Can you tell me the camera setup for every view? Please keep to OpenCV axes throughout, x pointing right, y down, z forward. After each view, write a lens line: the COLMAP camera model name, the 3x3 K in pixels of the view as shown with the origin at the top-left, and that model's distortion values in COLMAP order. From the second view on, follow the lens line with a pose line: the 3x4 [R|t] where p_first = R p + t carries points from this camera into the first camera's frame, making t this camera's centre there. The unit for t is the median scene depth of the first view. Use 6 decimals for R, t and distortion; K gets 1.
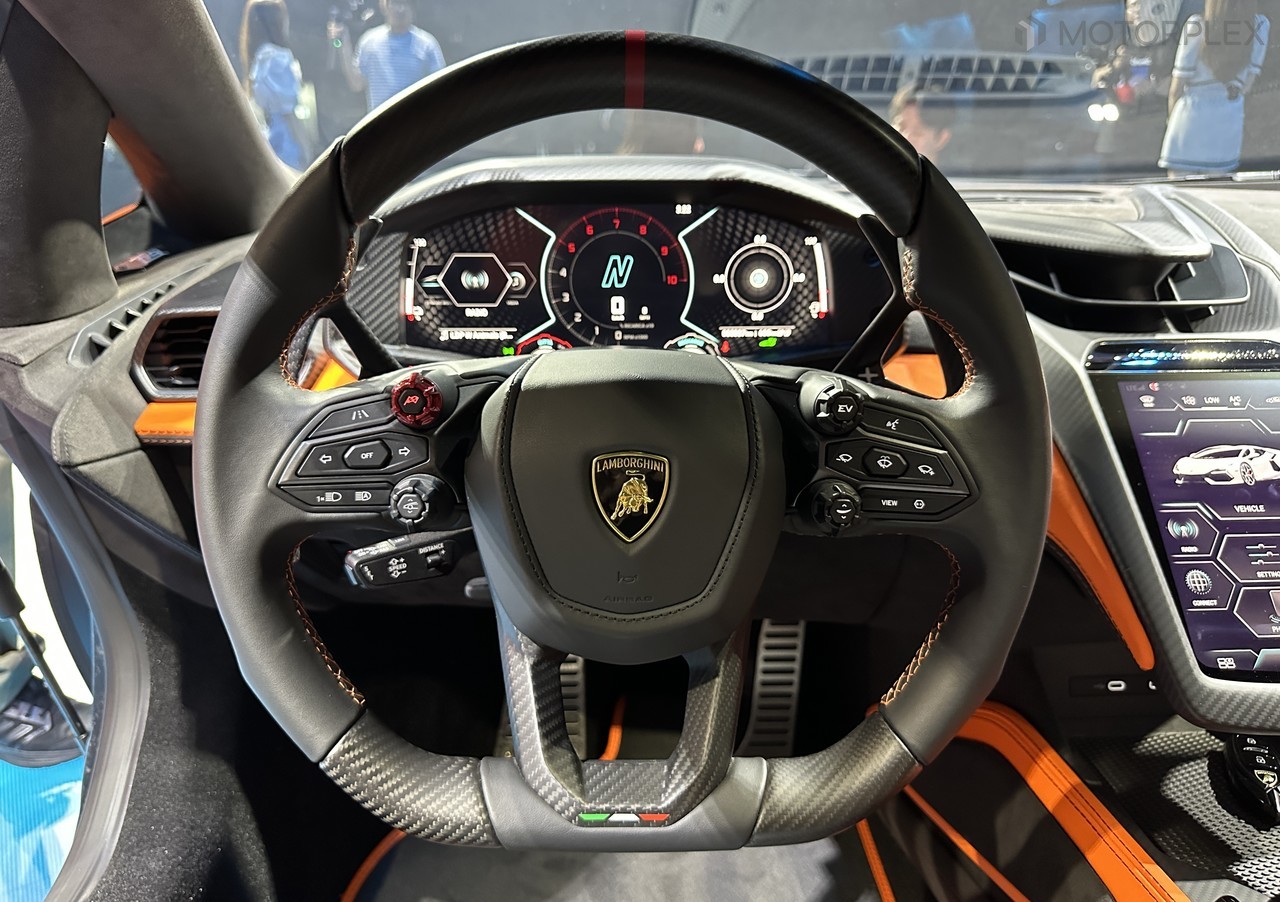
lens RADIAL K [[914.5, 0, 648.1], [0, 914.5, 449.7], [0, 0, 1]] dist [0.062111, -0.084107]
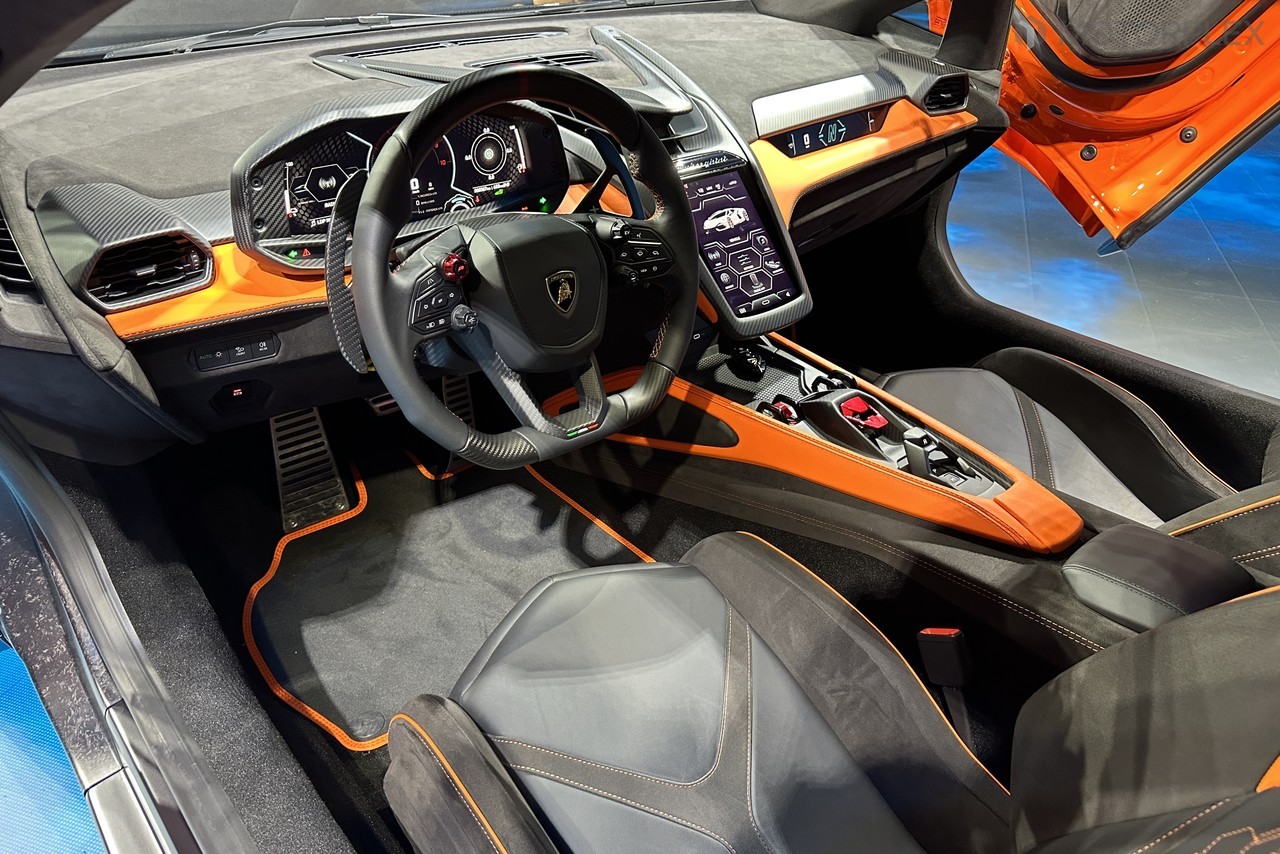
lens RADIAL K [[889.0, 0, 664.2], [0, 889.0, 473.4], [0, 0, 1]] dist [0.041821, -0.110516]
pose [[0.782330, -0.330875, 0.527713, -0.686689], [0.170252, 0.928568, 0.329812, -0.129737], [-0.599144, -0.168178, 0.782779, -0.567618]]
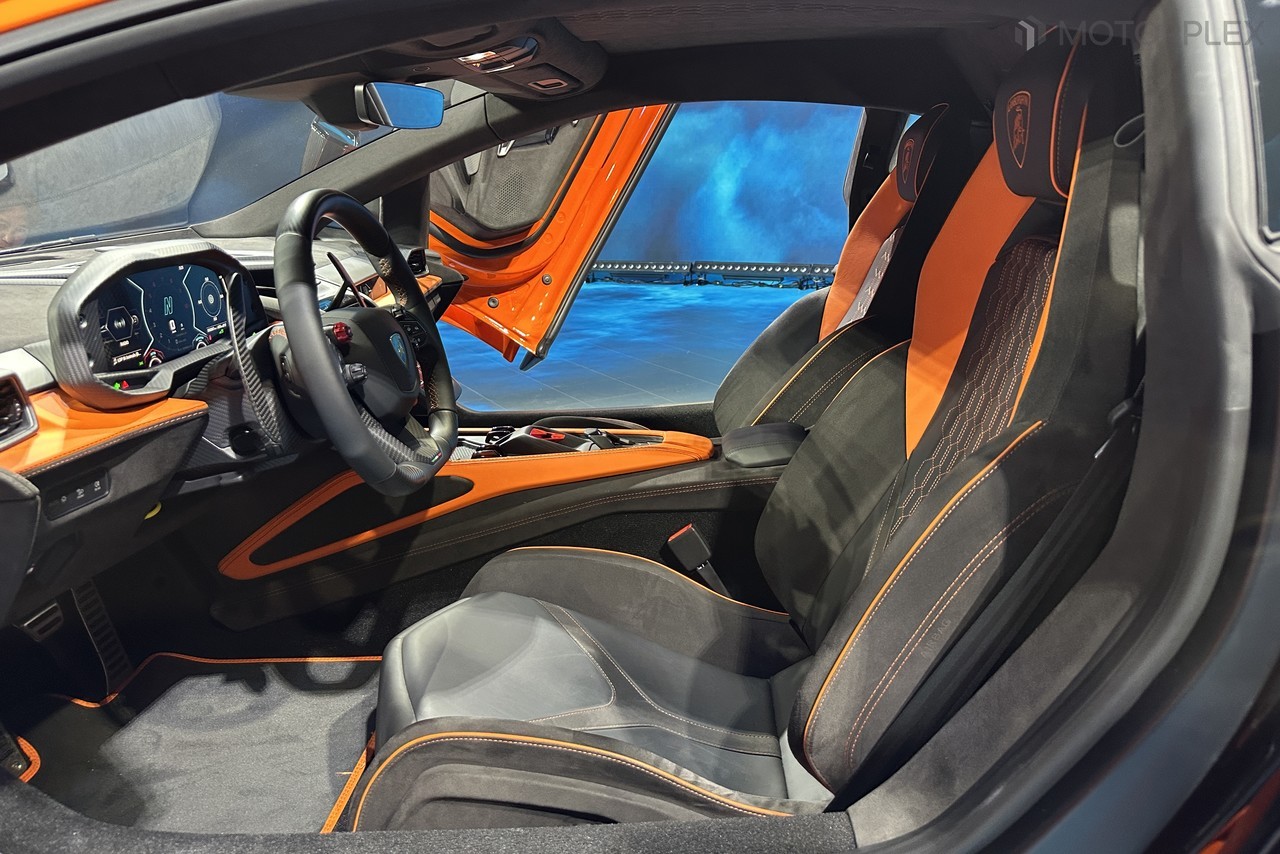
lens RADIAL K [[855.7, 0, 675.8], [0, 855.7, 409.7], [0, 0, 1]] dist [0.050021, -0.133864]
pose [[0.056304, -0.259069, 0.964216, -1.591540], [0.336690, 0.914106, 0.225945, -0.056981], [-0.939931, 0.311920, 0.138694, -0.066662]]
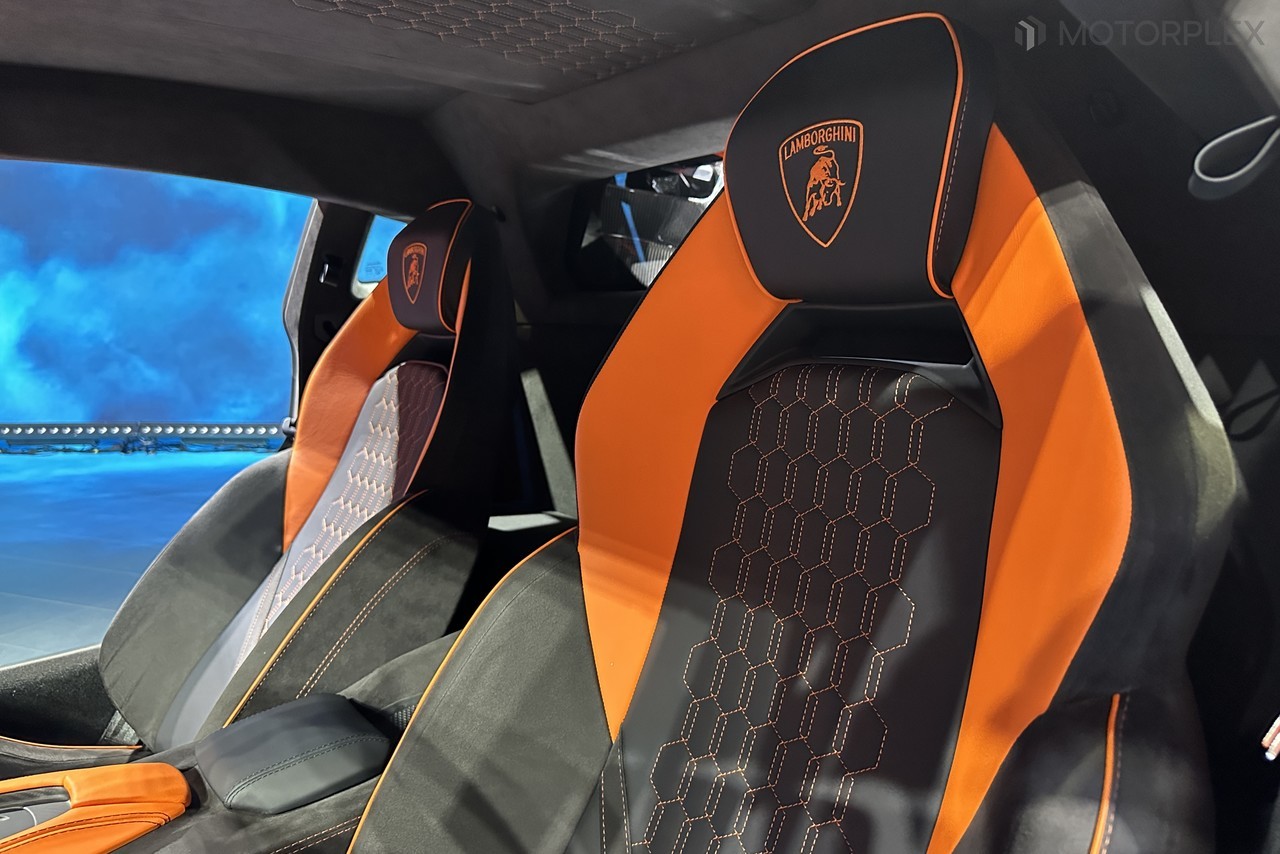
lens RADIAL K [[905.0, 0, 635.1], [0, 905.0, 421.8], [0, 0, 1]] dist [0.054045, -0.109868]
pose [[-0.574940, -0.089641, 0.813271, -0.672312], [0.247988, 0.928133, 0.277616, -0.046939], [-0.779709, 0.361294, -0.511391, 0.171870]]
